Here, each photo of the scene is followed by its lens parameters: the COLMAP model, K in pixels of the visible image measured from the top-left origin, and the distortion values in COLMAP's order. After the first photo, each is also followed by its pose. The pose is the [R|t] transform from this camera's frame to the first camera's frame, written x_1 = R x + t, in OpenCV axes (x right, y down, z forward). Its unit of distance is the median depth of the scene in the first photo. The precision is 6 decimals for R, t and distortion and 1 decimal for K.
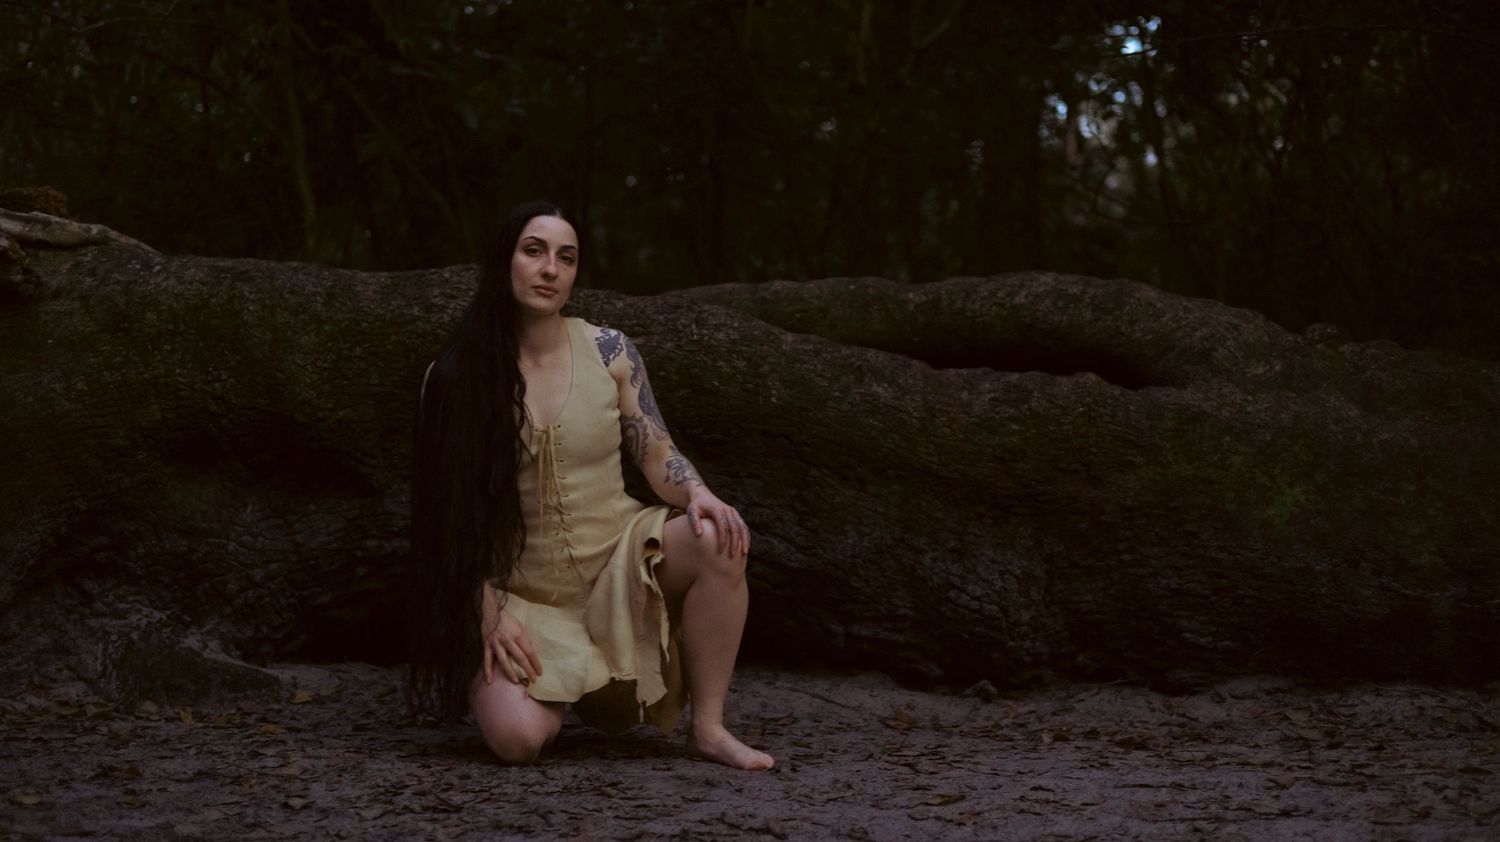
lens RADIAL K [[2255.4, 0, 782.1], [0, 2255.4, 369.5], [0, 0, 1]] dist [0.018684, -0.023317]
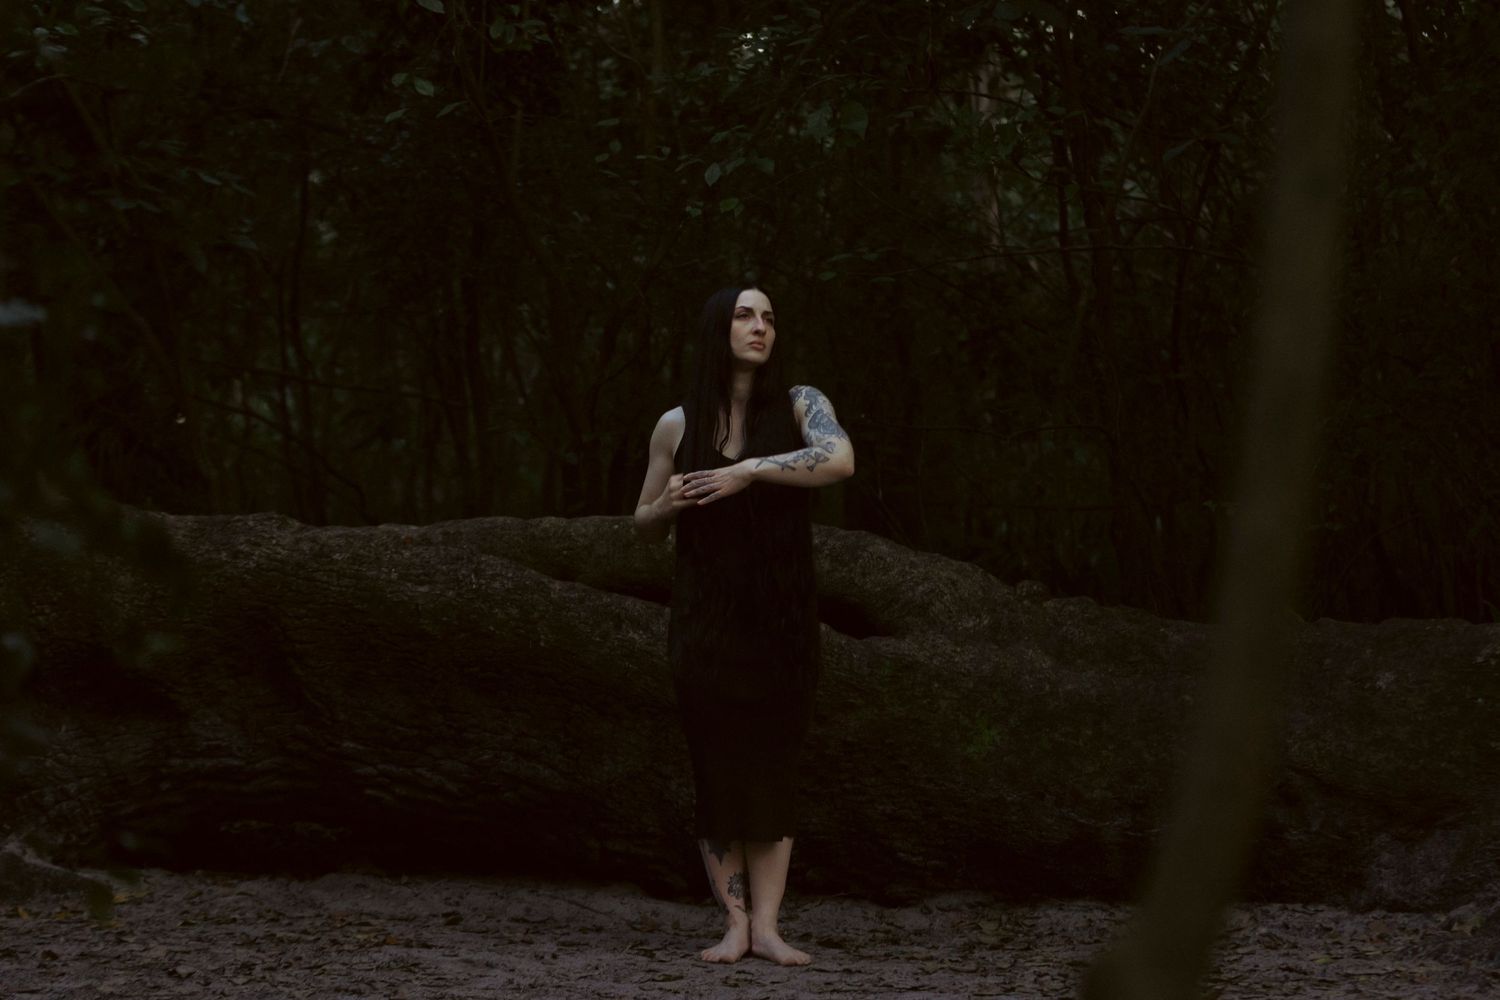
lens RADIAL K [[3834.3, 0, 778.6], [0, 3834.3, 501.9], [0, 0, 1]] dist [0.126331, 0.310848]
pose [[0.997629, 0.022030, 0.065204, -0.012329], [-0.024087, 0.999231, 0.030930, -0.118559], [-0.064472, -0.032428, 0.997392, -0.922333]]
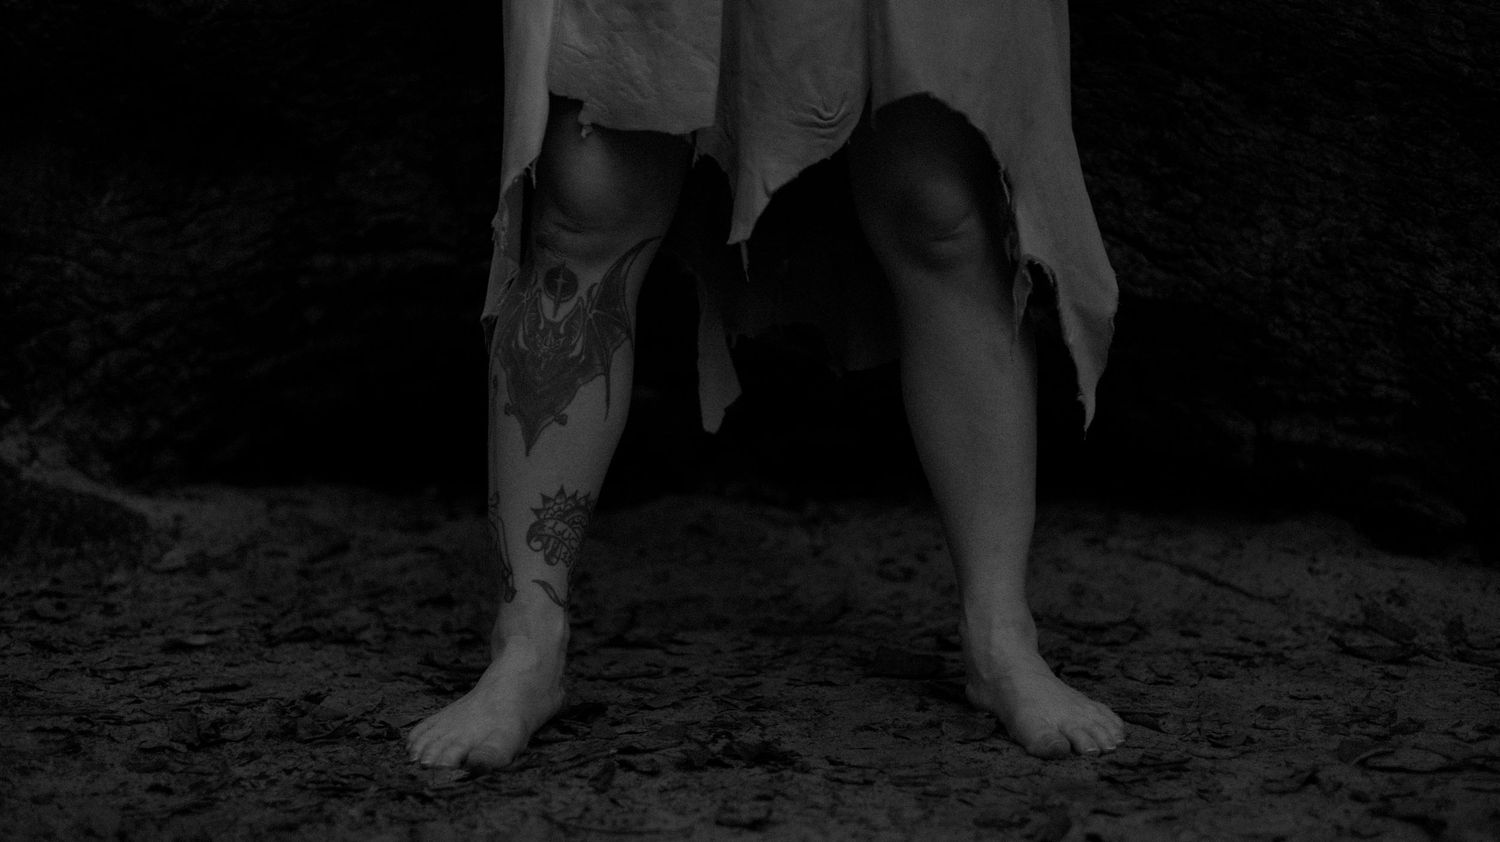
lens RADIAL K [[2311.7, 0, 749.9], [0, 2311.7, 453.4], [0, 0, 1]] dist [-0.007845, -0.015637]
pose [[0.980956, 0.004544, -0.194175, 0.017768], [0.022513, 0.990328, 0.136905, 0.051164], [0.192919, -0.138670, 0.971367, 0.505189]]
